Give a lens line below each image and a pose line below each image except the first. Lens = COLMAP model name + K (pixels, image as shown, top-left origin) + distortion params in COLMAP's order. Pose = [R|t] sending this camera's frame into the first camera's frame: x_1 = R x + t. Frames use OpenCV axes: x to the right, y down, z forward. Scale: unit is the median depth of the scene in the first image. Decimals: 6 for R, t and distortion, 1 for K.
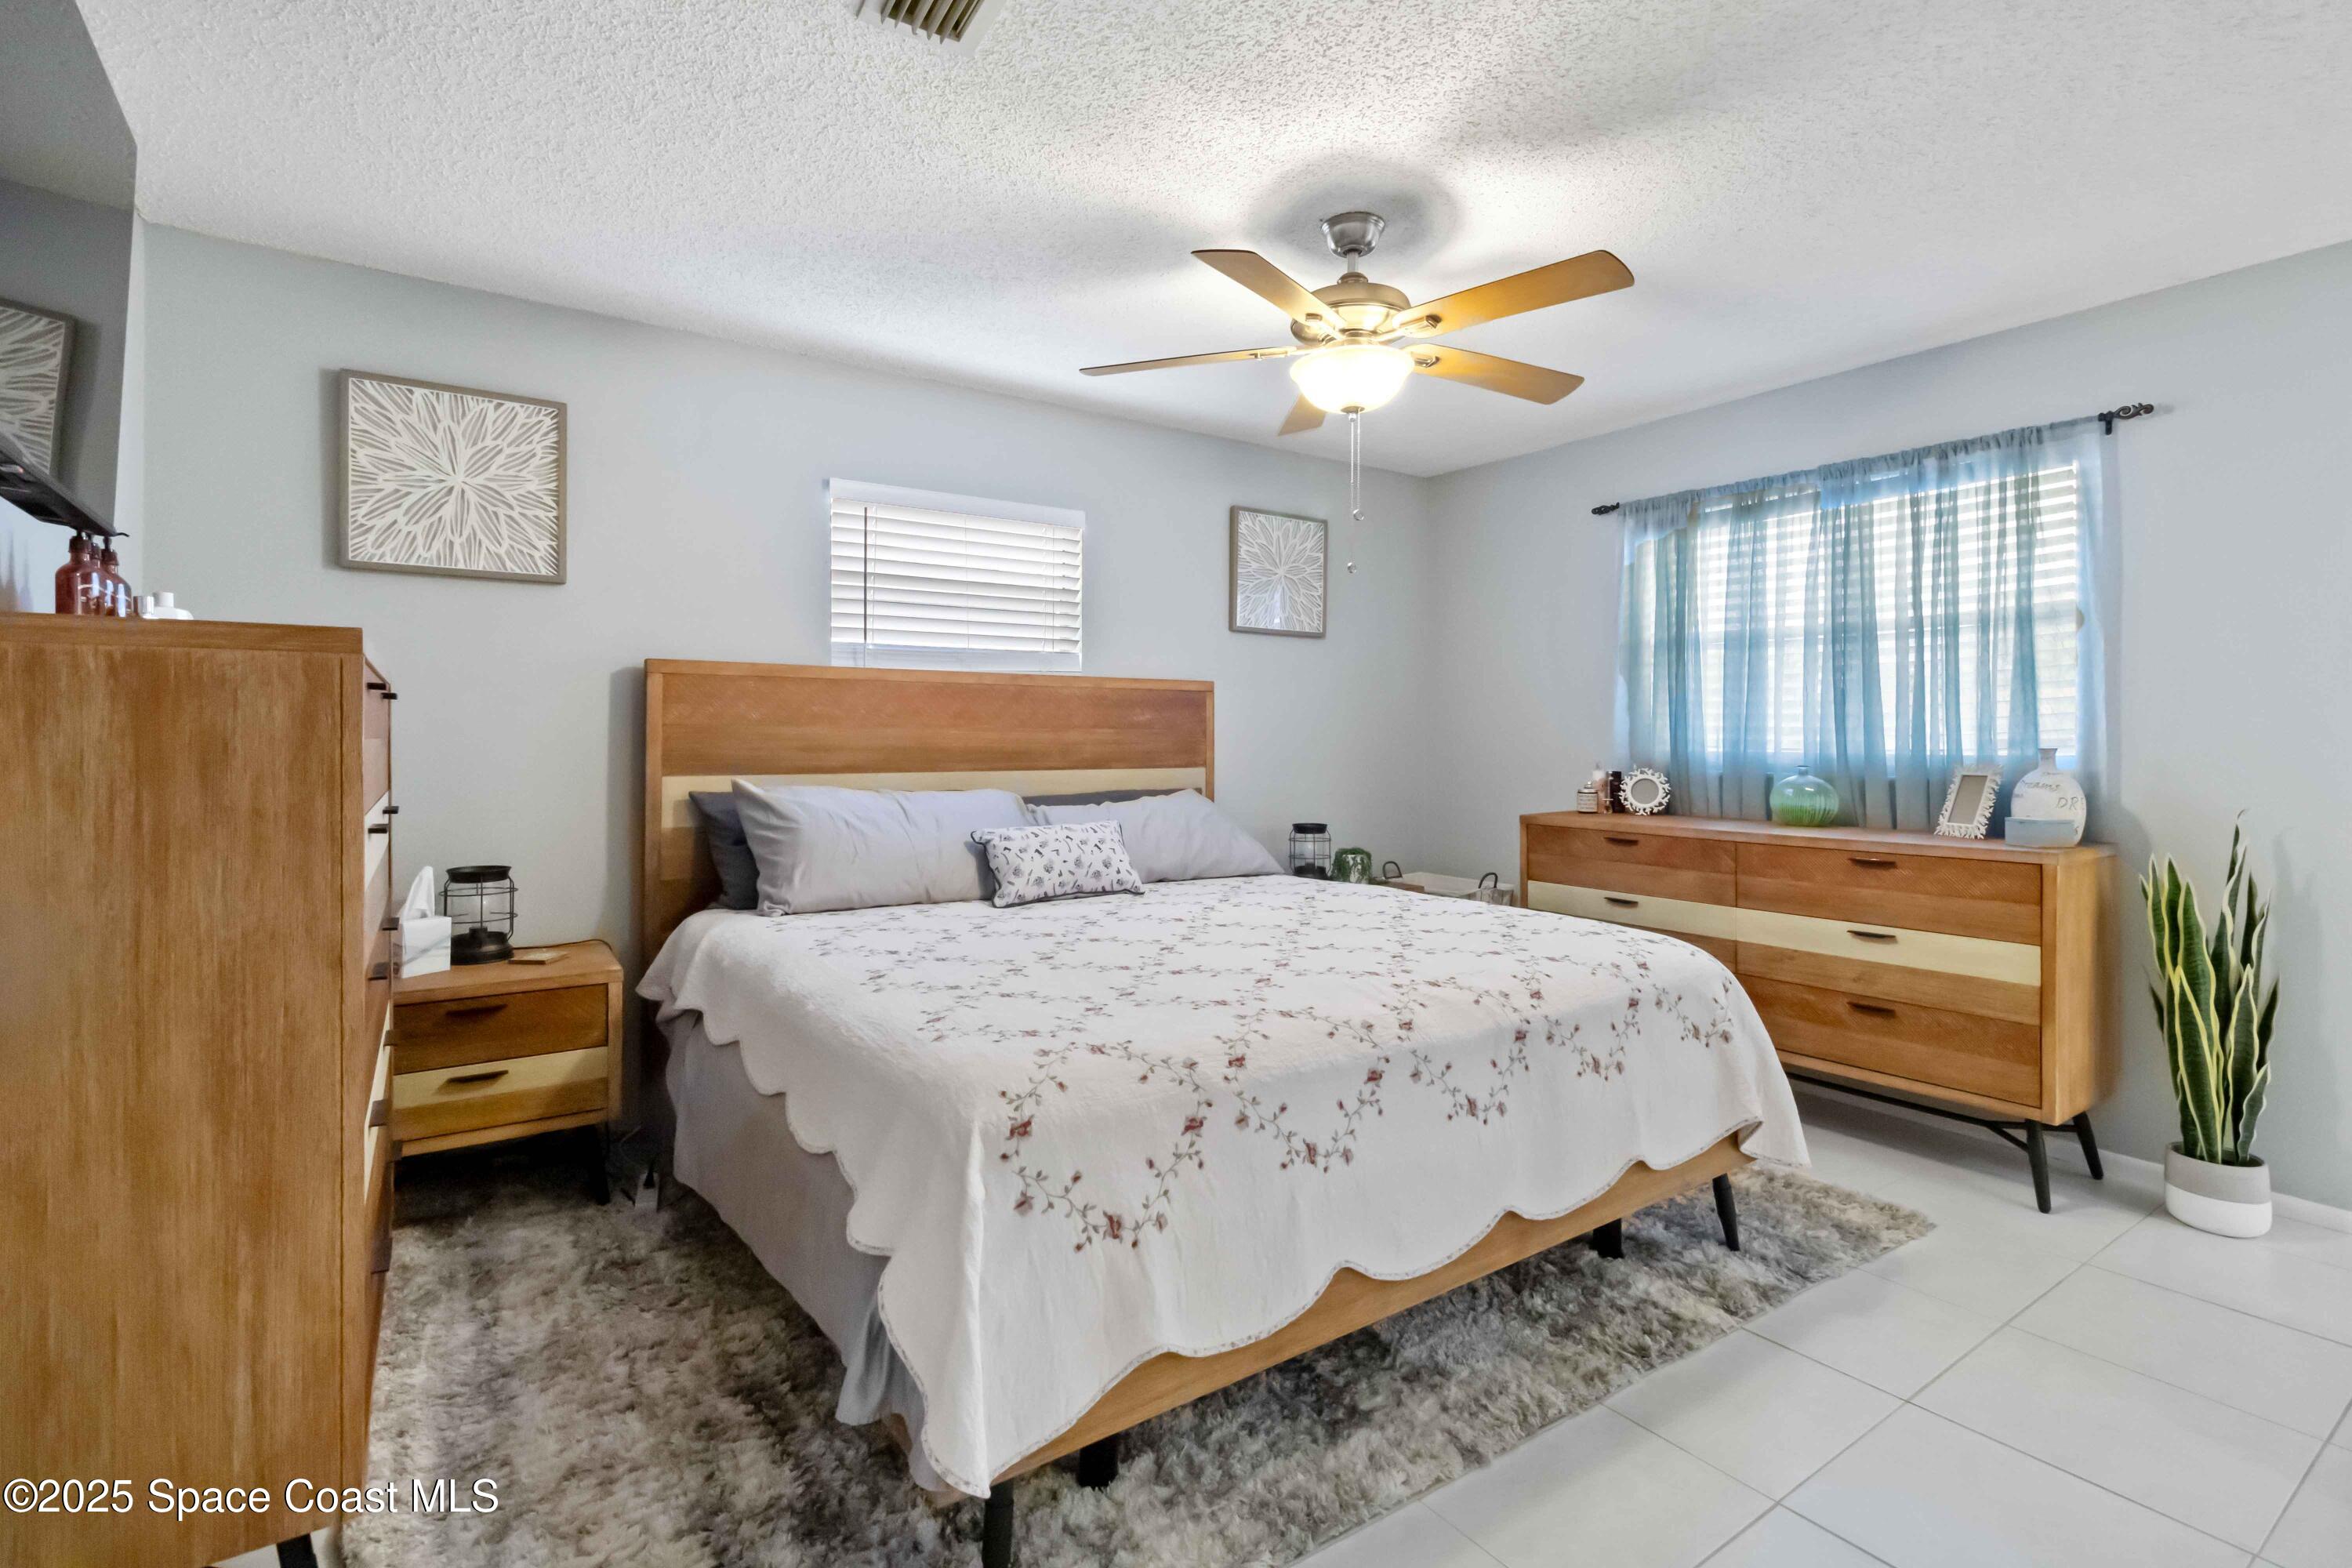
lens RADIAL K [[1096.5, 0, 1192.9], [0, 1096.5, 732.2], [0, 0, 1]] dist [0.002299, -0.000541]
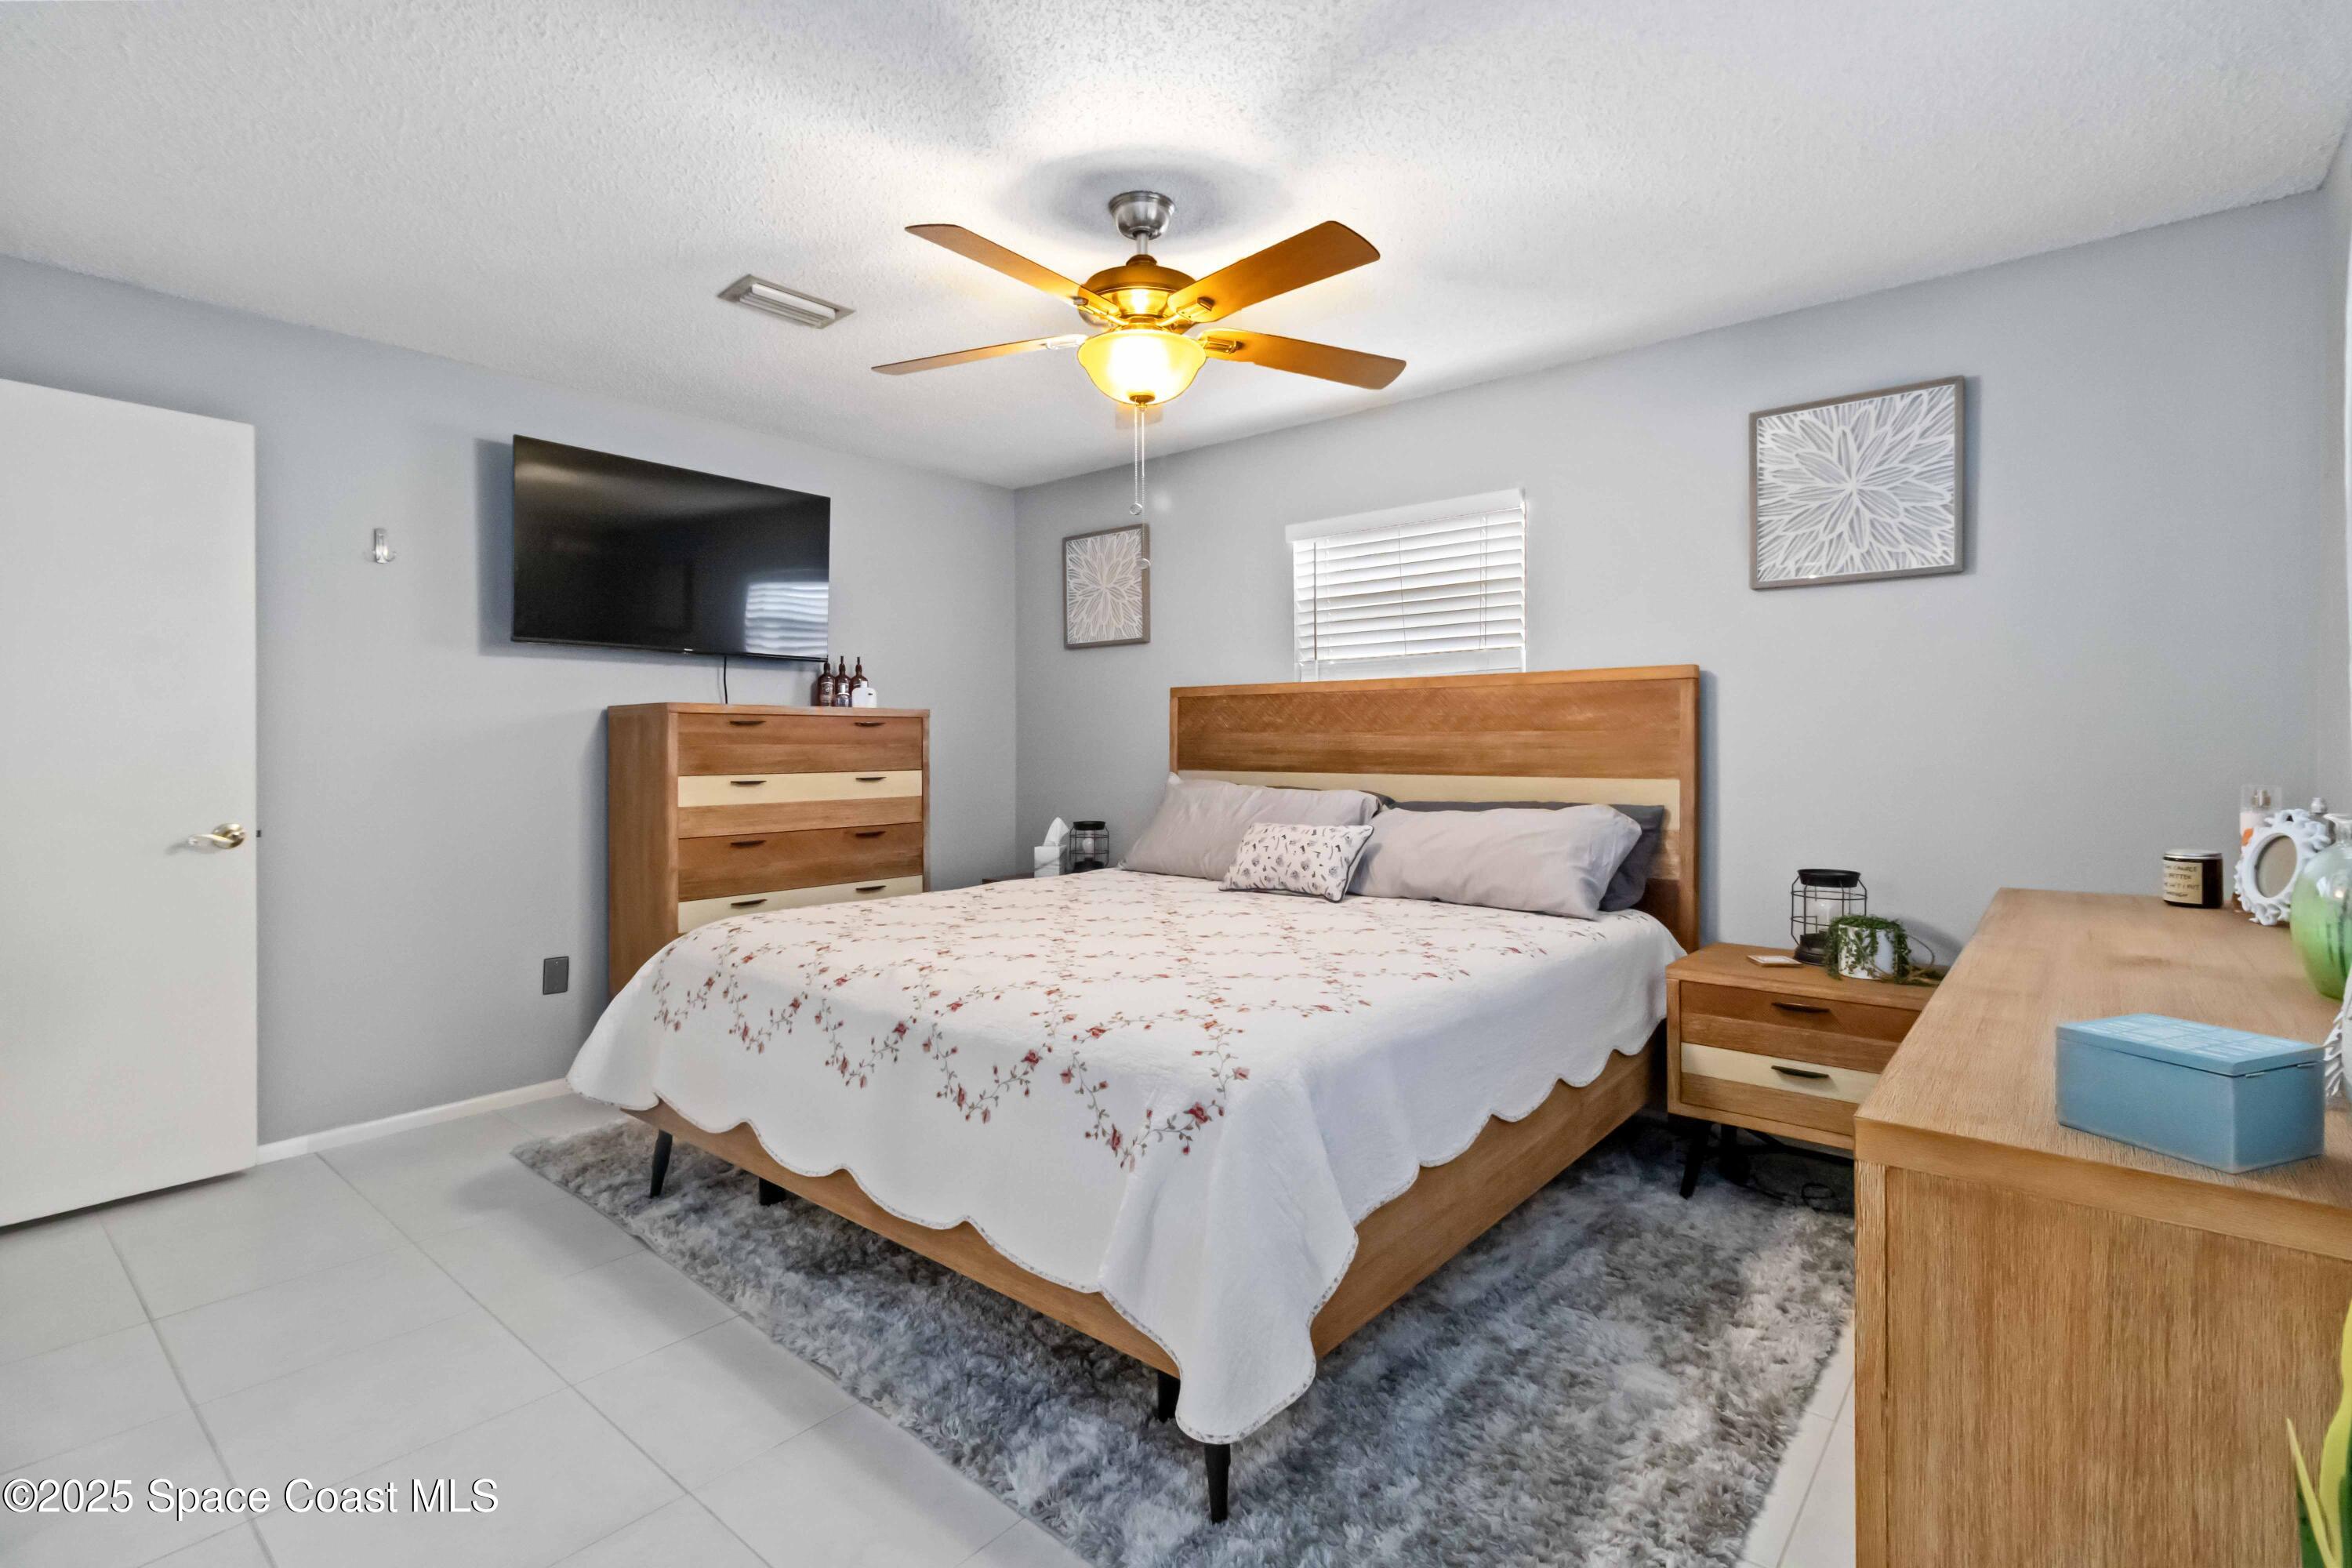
lens RADIAL K [[1102.8, 0, 1193.4], [0, 1102.8, 748.0], [0, 0, 1]] dist [0.017636, -0.000236]
pose [[0.251267, 0.001822, -0.967916, 0.887025], [0.007804, 0.999962, 0.003909, 0.006302], [0.967886, -0.008535, 0.251243, 0.648947]]
